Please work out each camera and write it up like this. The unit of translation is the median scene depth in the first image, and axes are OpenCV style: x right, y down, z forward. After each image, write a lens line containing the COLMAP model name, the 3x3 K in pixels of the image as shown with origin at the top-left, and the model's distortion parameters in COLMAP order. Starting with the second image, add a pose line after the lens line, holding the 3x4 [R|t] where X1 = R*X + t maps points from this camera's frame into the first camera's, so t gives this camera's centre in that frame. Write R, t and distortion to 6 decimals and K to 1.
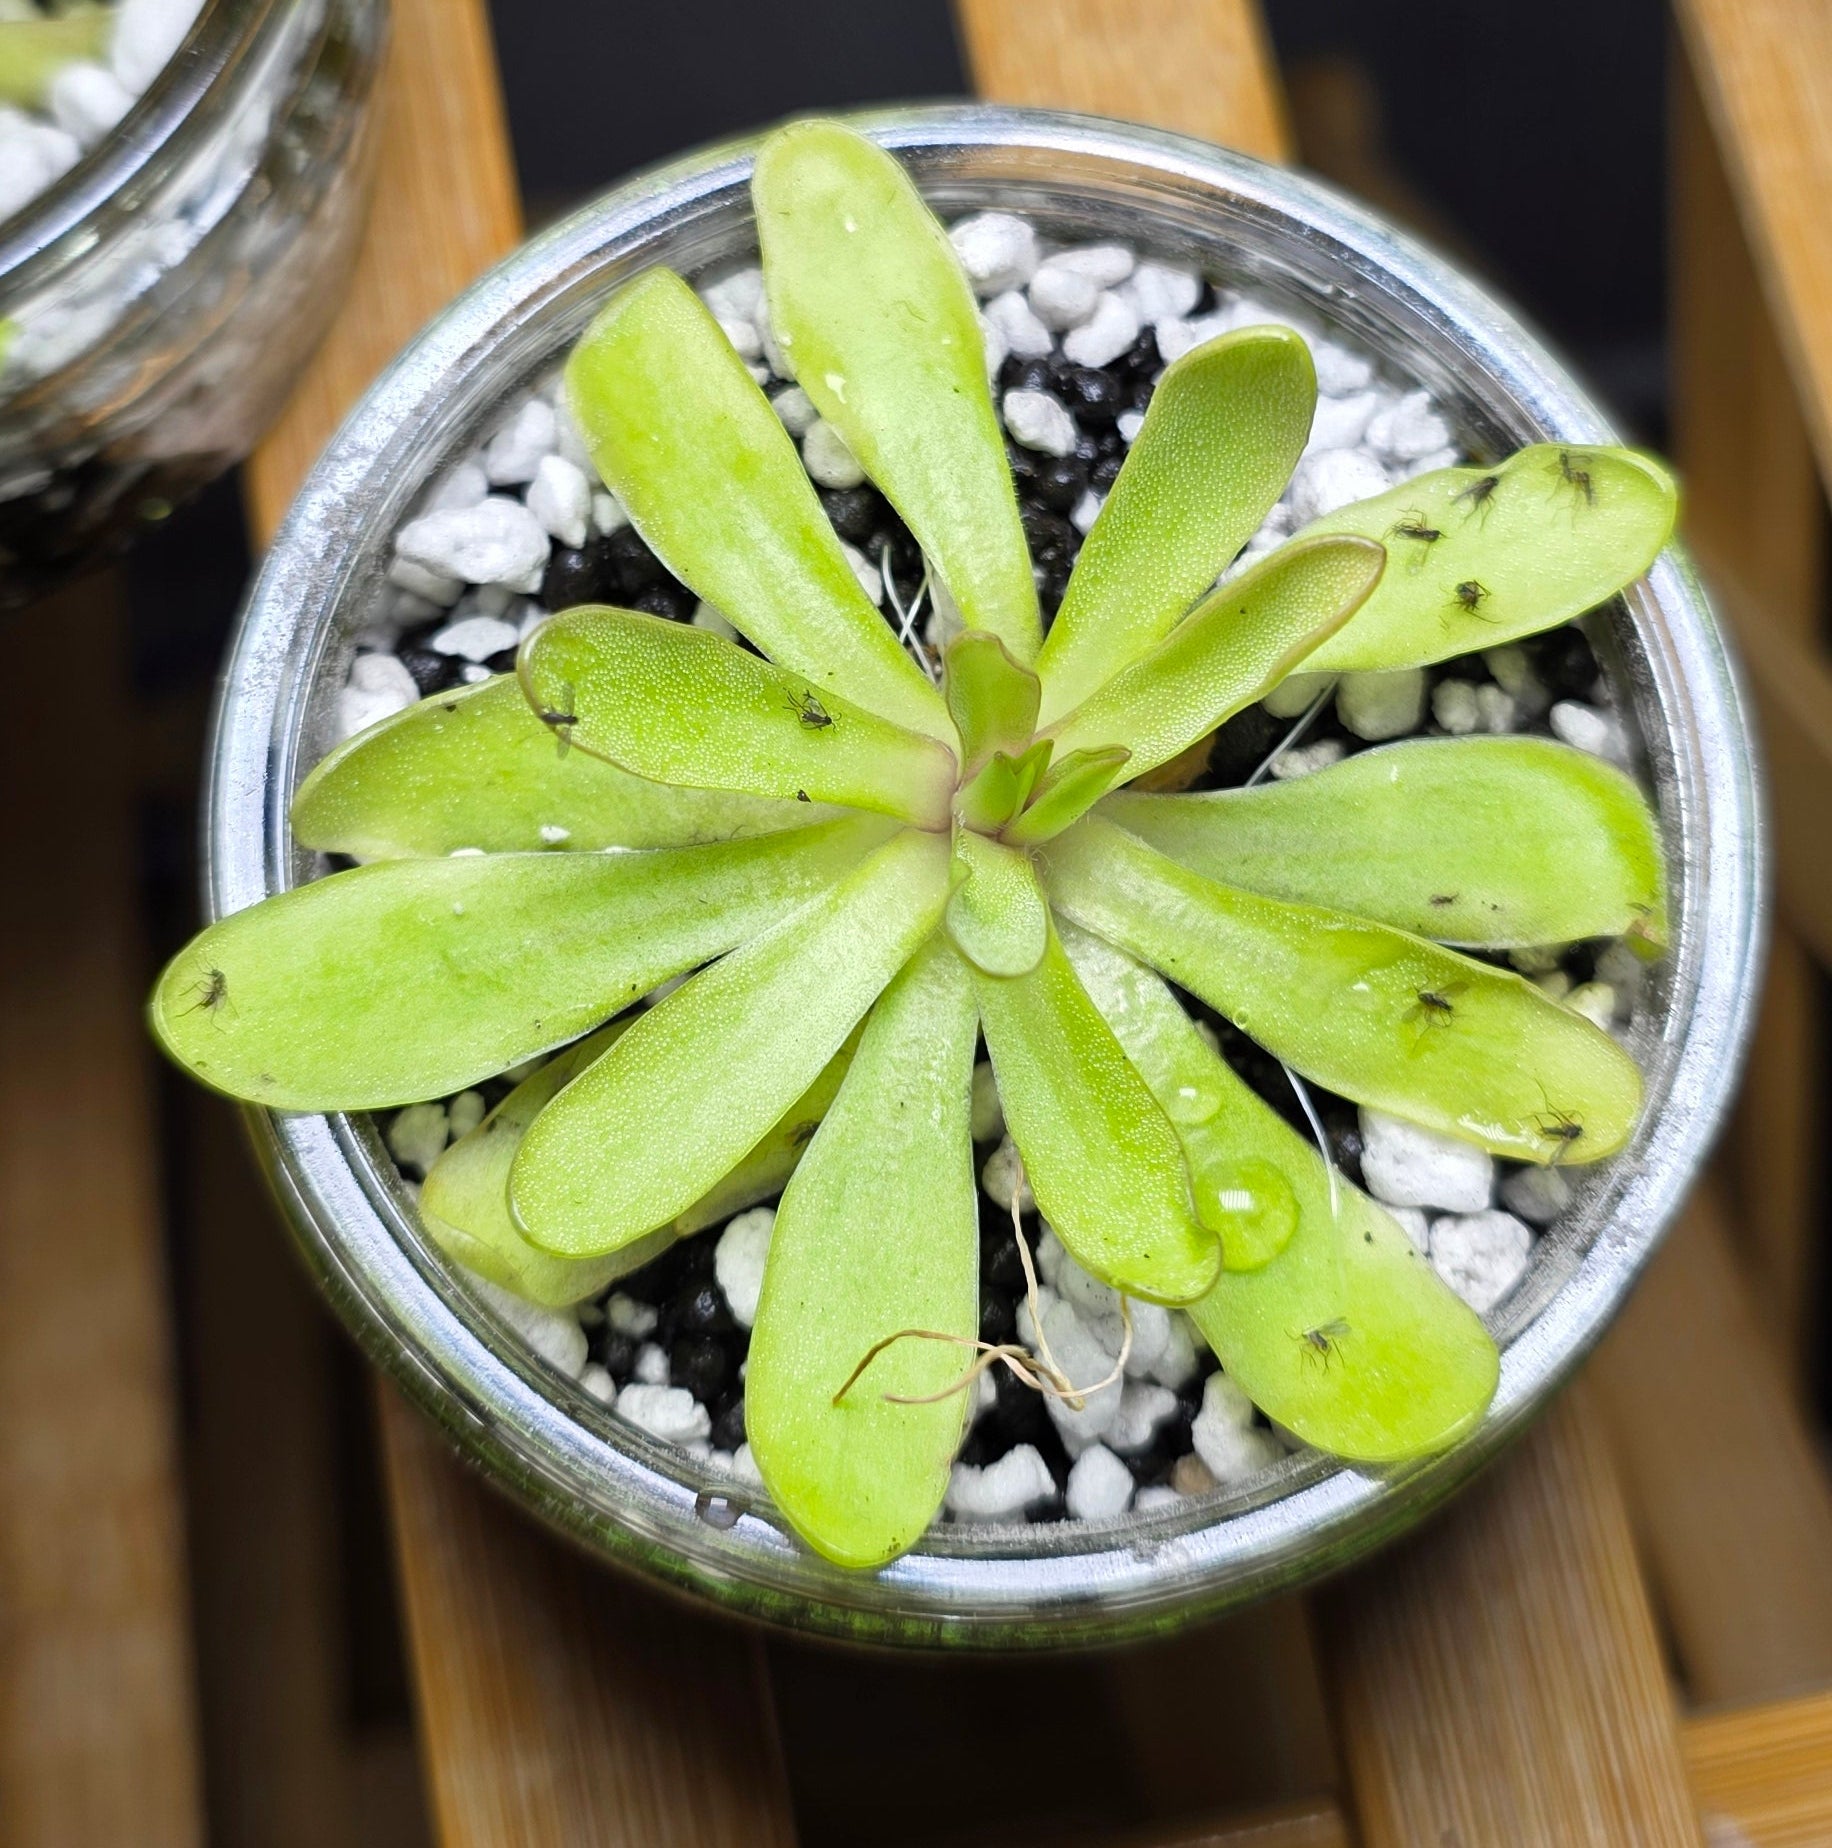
lens RADIAL K [[4014.8, 0, 916.0], [0, 4014.8, 924.0], [0, 0, 1]] dist [0.020447, 0.085971]
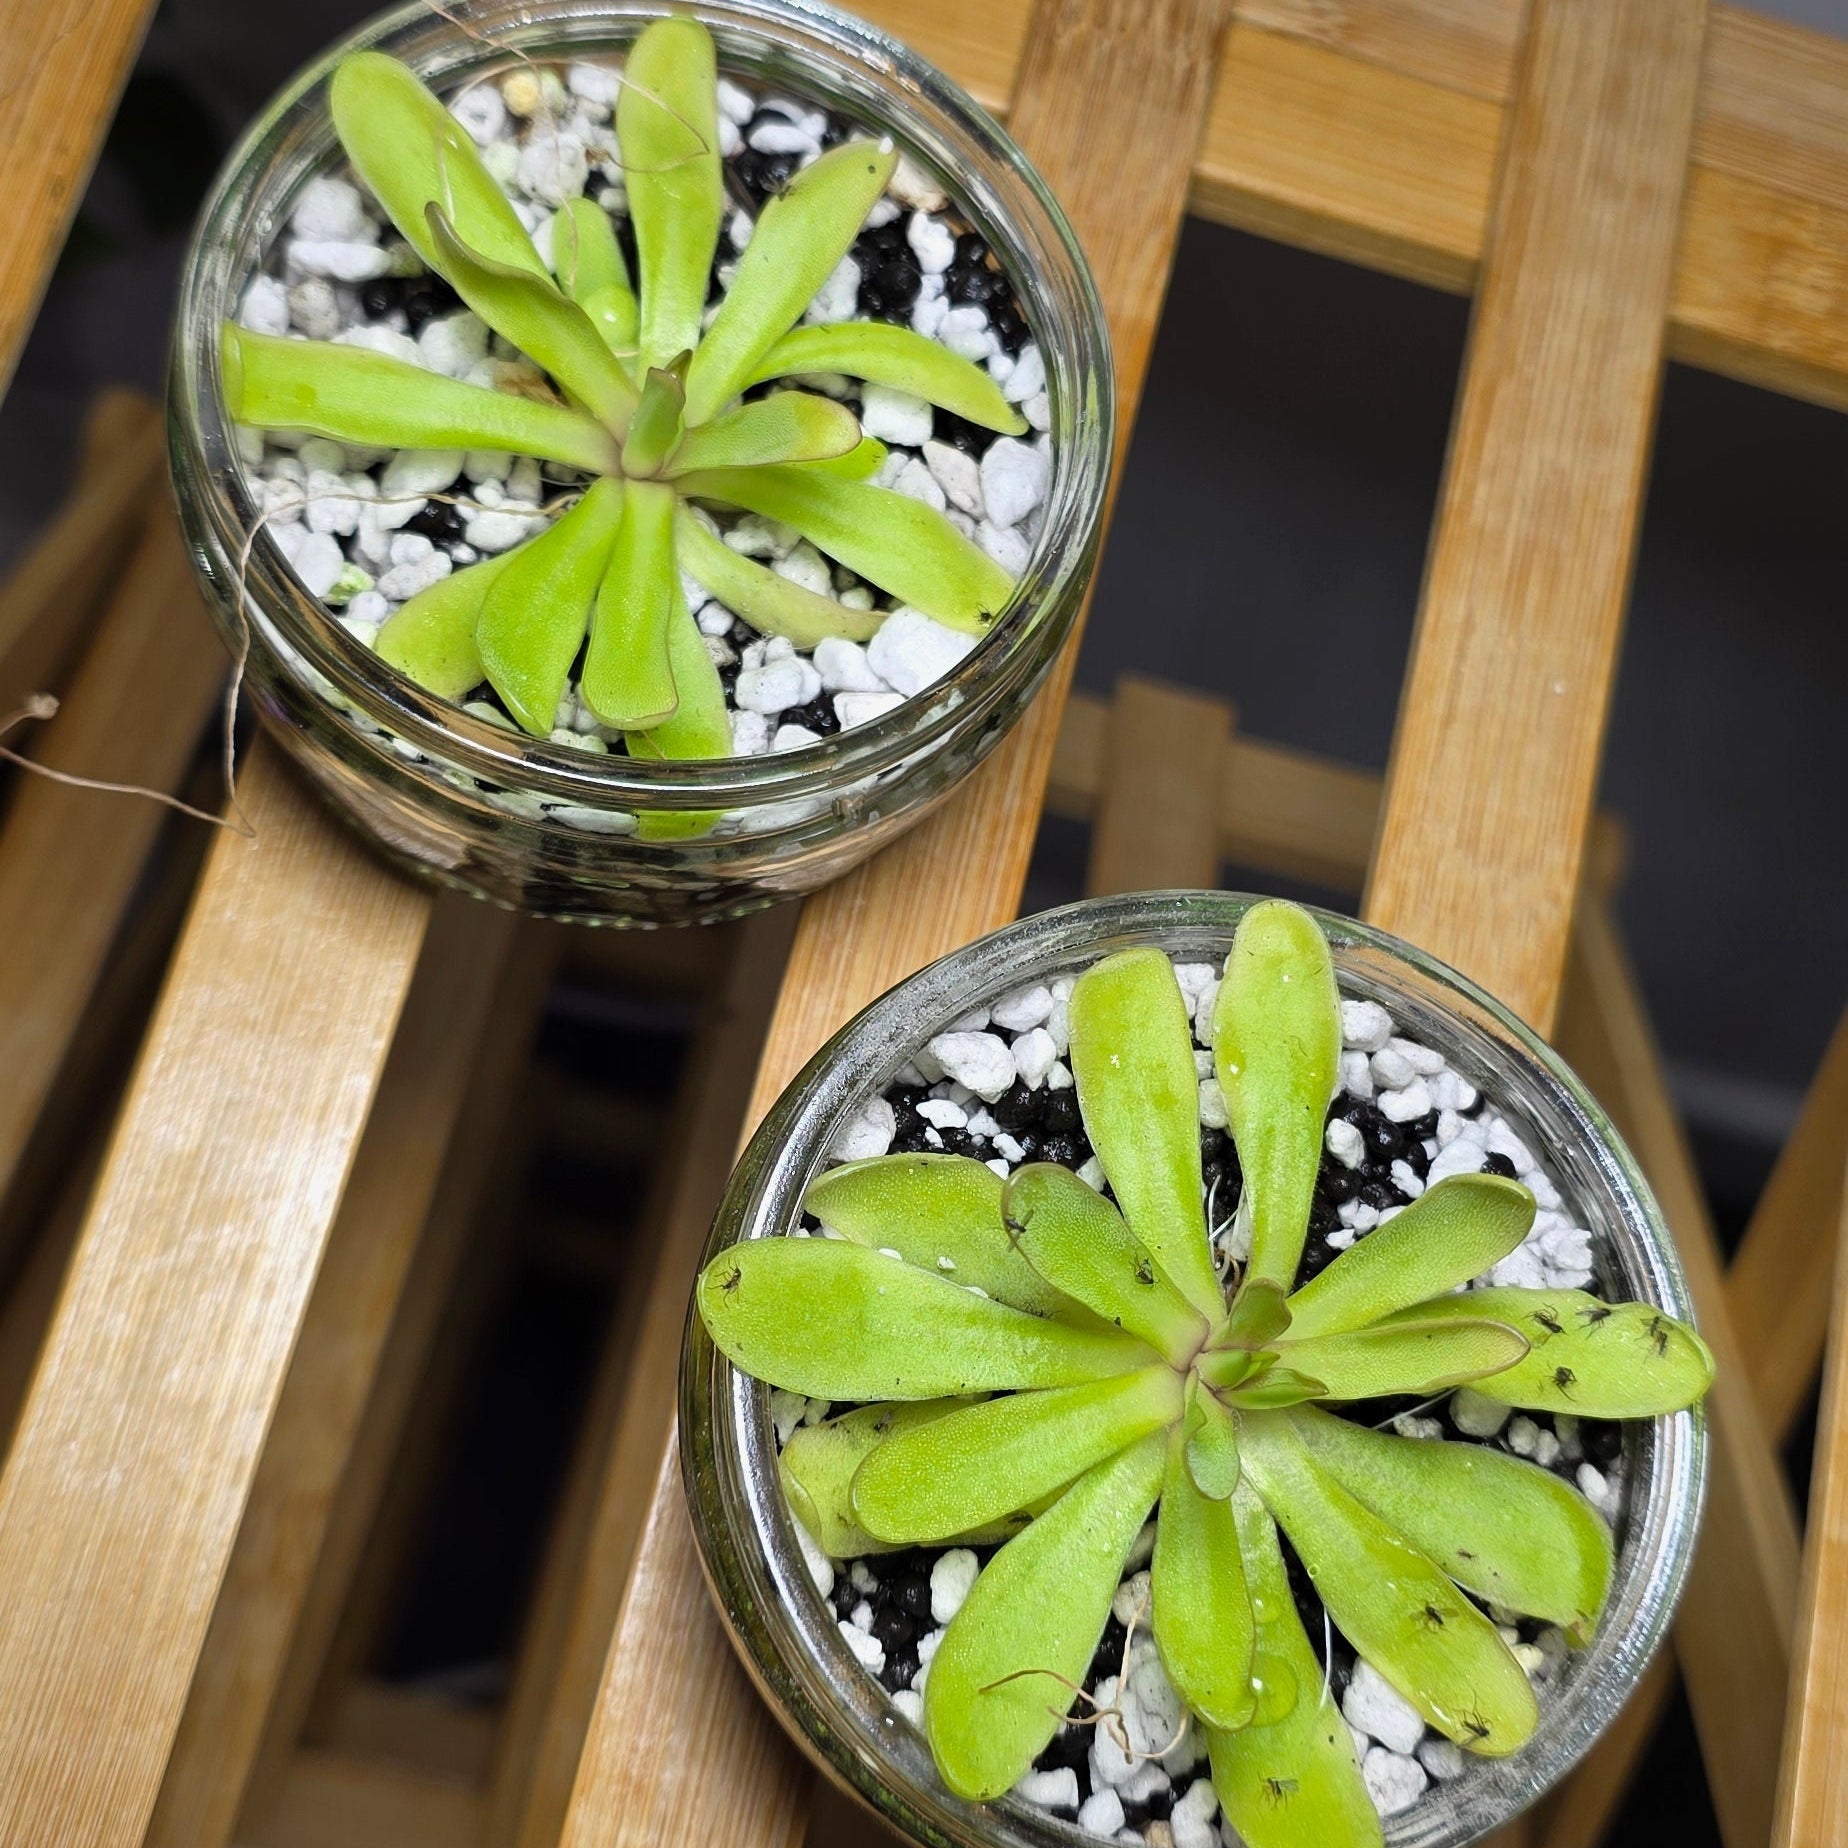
lens RADIAL K [[4014.8, 0, 924.0], [0, 4014.8, 924.0], [0, 0, 1]] dist [0.020447, 0.085971]
pose [[0.908032, 0.418406, -0.020337, -0.120844], [-0.418603, 0.904491, -0.081656, -0.011354], [-0.015771, 0.082660, 0.996453, -0.517192]]
